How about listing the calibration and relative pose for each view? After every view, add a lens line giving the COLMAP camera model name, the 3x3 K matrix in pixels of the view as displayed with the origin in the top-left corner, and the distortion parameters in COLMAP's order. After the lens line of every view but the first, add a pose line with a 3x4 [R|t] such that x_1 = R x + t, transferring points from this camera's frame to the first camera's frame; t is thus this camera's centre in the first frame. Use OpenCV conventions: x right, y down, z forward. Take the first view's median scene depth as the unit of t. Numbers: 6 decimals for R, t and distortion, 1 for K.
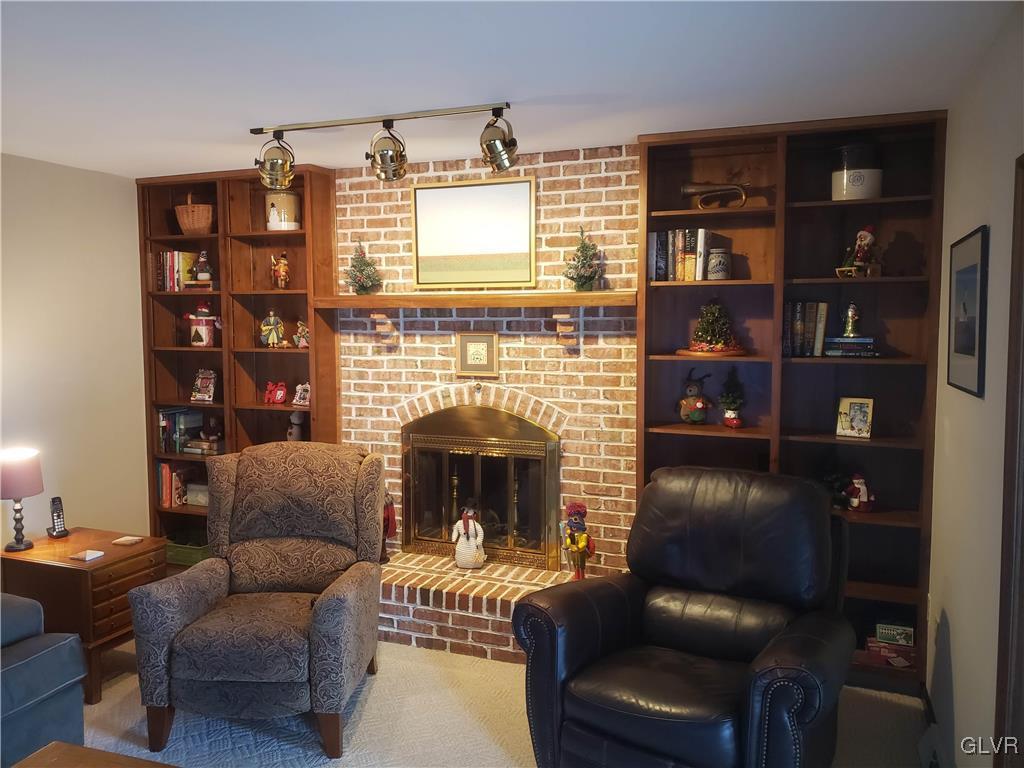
lens RADIAL K [[793.4, 0, 509.2], [0, 793.4, 378.6], [0, 0, 1]] dist [0.012160, -0.000556]
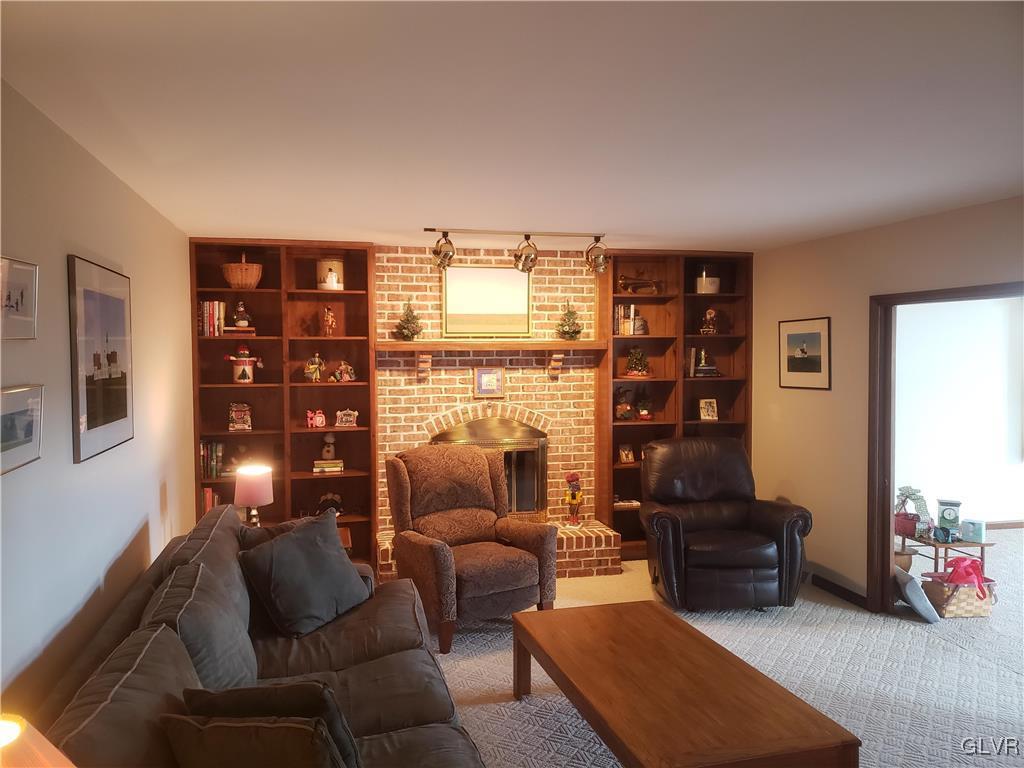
lens RADIAL K [[793.4, 0, 514.6], [0, 793.4, 384.7], [0, 0, 1]] dist [0.012160, -0.000556]
pose [[0.812669, -0.026278, 0.582133, -0.857897], [0.050286, 0.998419, -0.025131, 0.012826], [-0.580552, 0.049697, 0.812705, -0.210312]]
